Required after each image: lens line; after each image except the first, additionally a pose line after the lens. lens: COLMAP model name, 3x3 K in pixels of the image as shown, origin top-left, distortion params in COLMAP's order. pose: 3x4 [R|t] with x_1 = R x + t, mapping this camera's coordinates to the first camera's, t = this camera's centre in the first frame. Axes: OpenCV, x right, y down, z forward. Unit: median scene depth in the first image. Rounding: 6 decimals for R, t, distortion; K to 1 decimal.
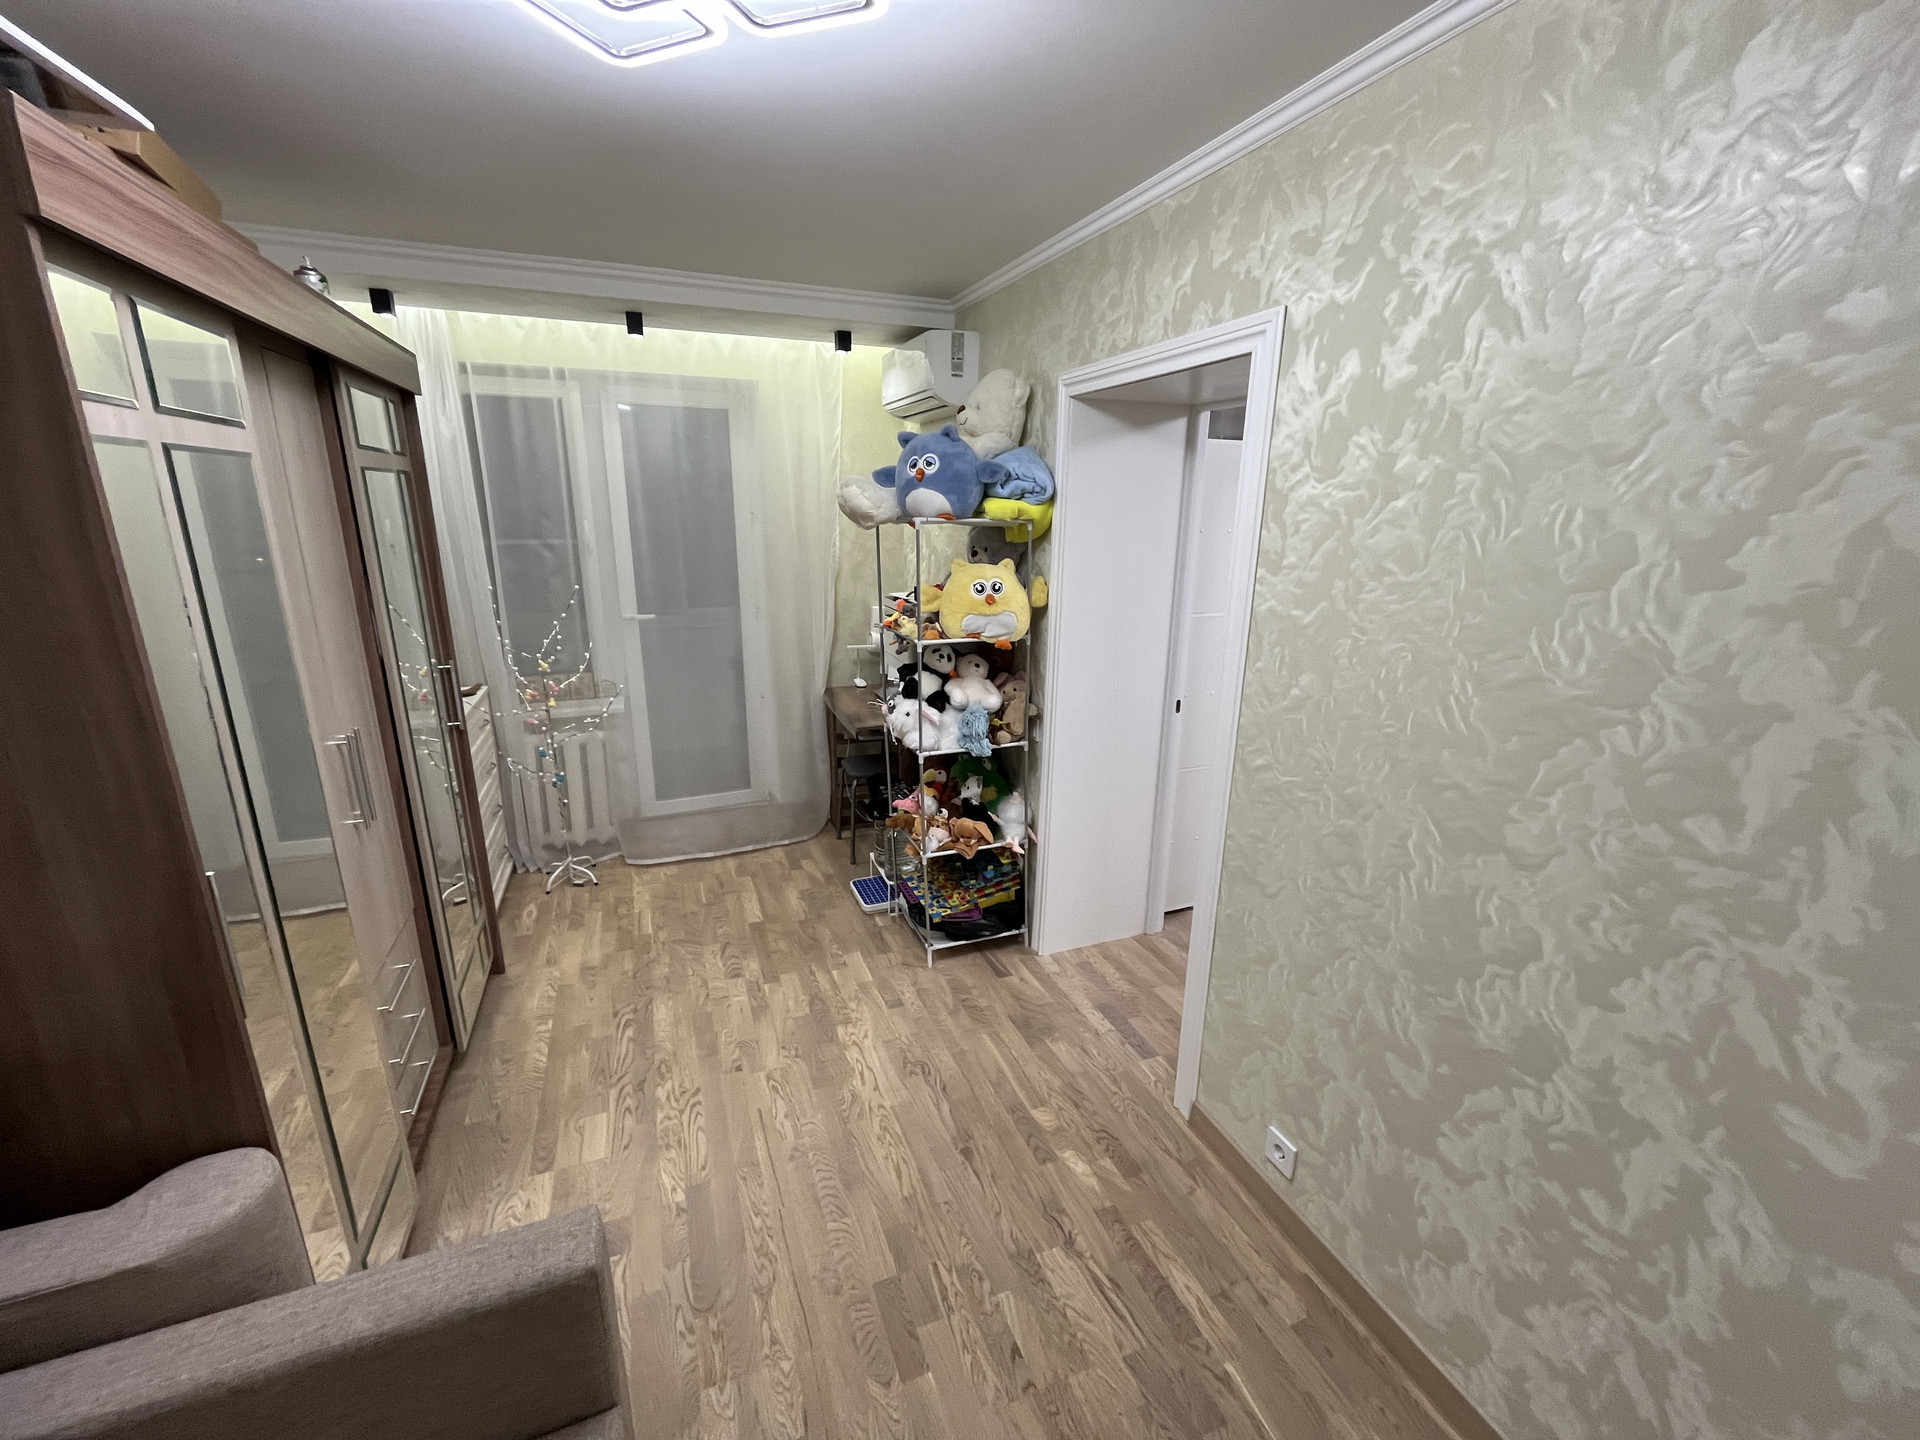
lens RADIAL K [[782.8, 0, 957.8], [0, 782.8, 719.9], [0, 0, 1]] dist [-0.002339, -0.000101]
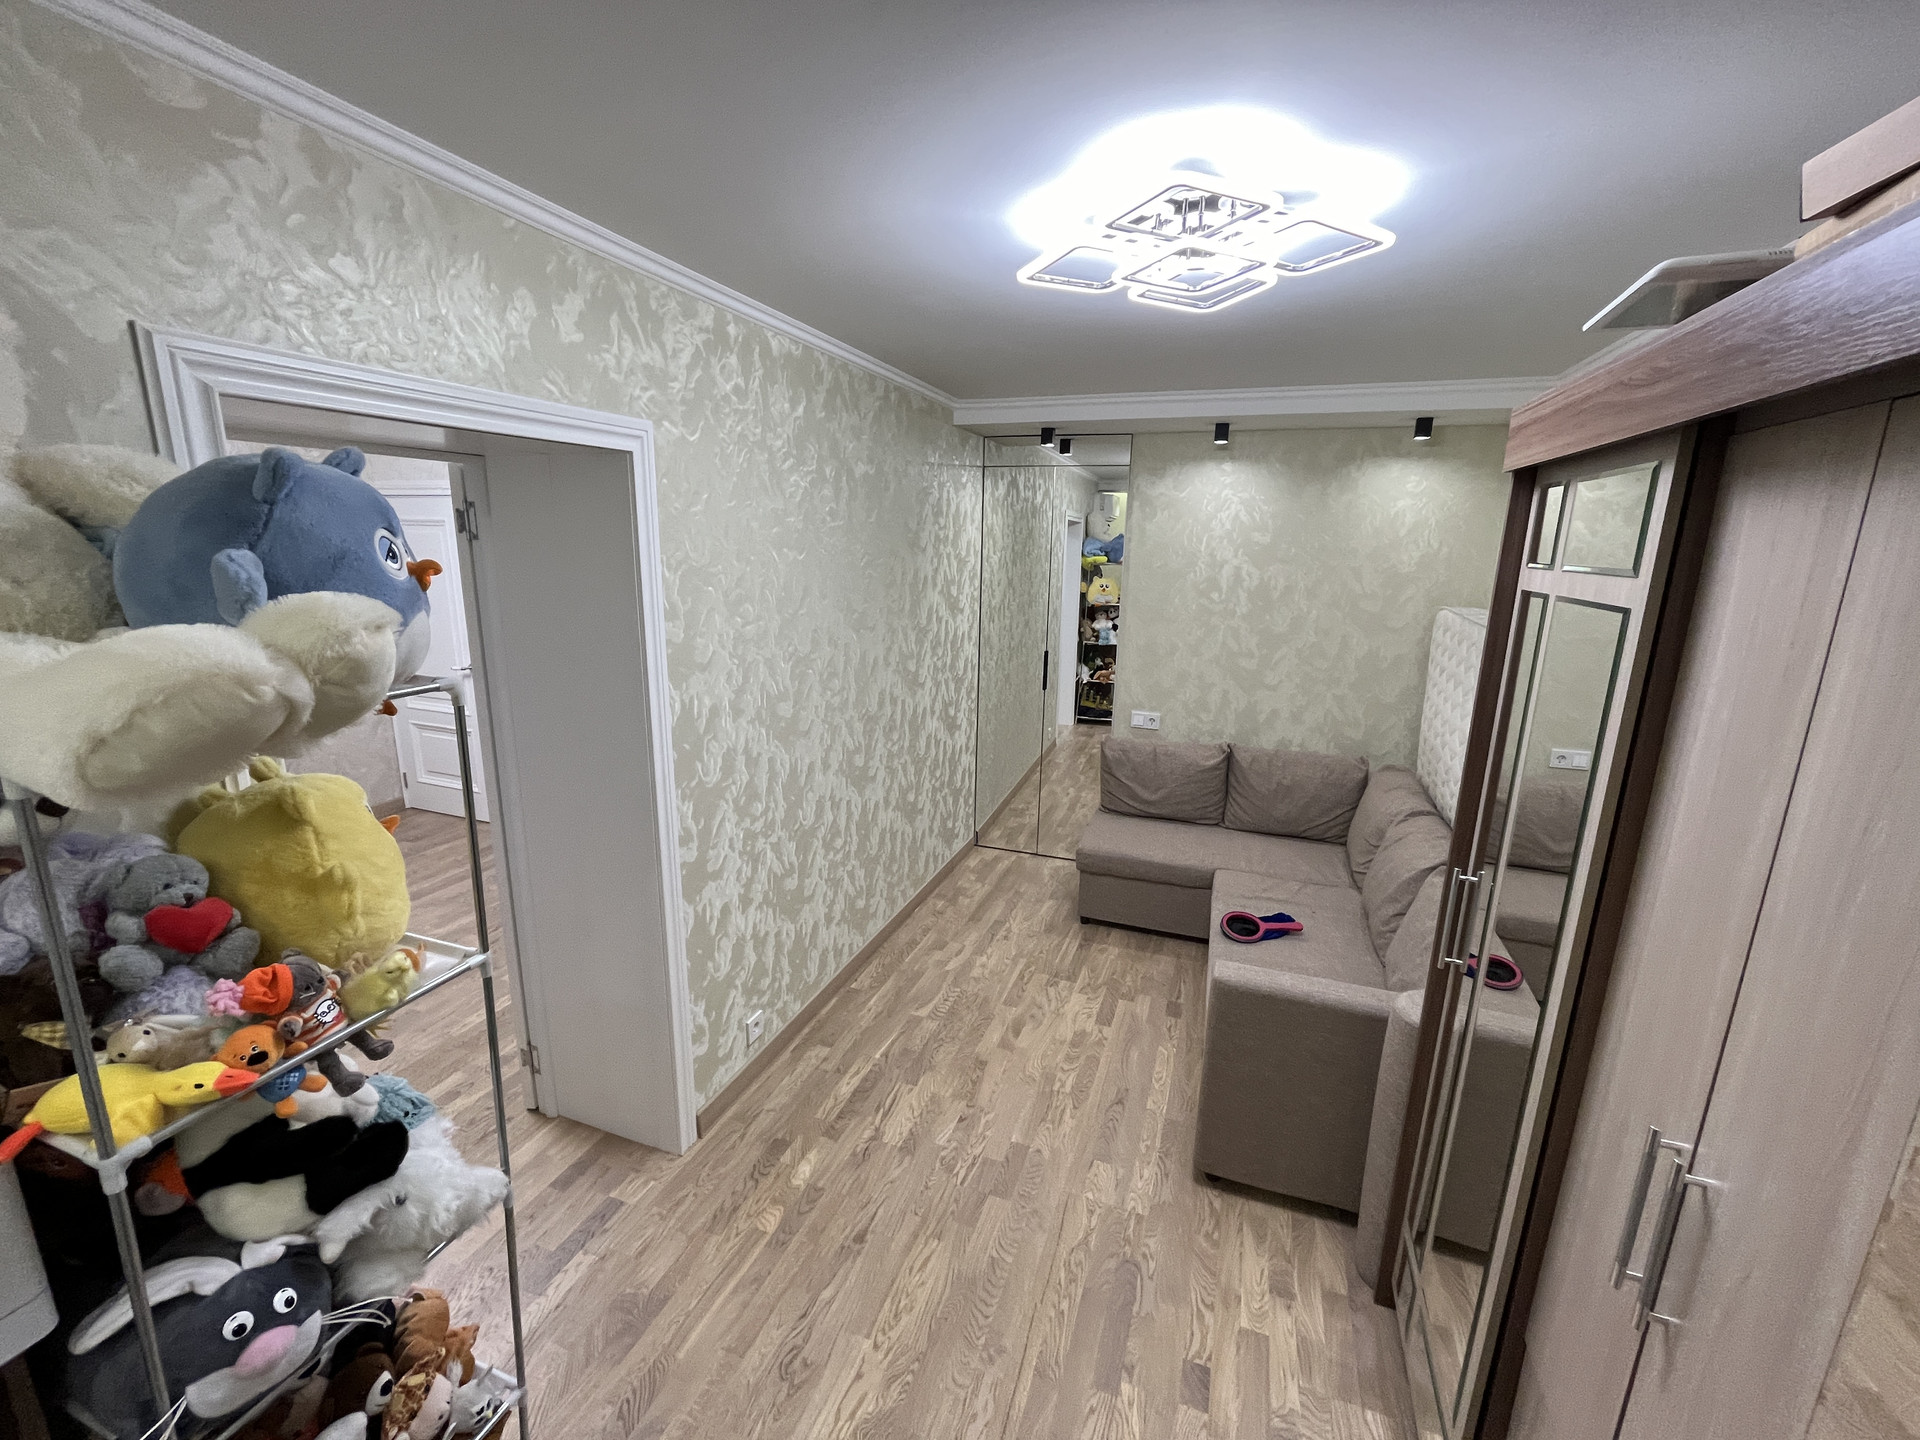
lens RADIAL K [[782.8, 0, 957.8], [0, 782.8, 719.9], [0, 0, 1]] dist [-0.002339, -0.000101]
pose [[-0.740959, -0.179219, 0.647194, -0.718394], [0.151948, 0.893996, 0.421524, -0.516112], [-0.654134, 0.410672, -0.635183, 1.518906]]
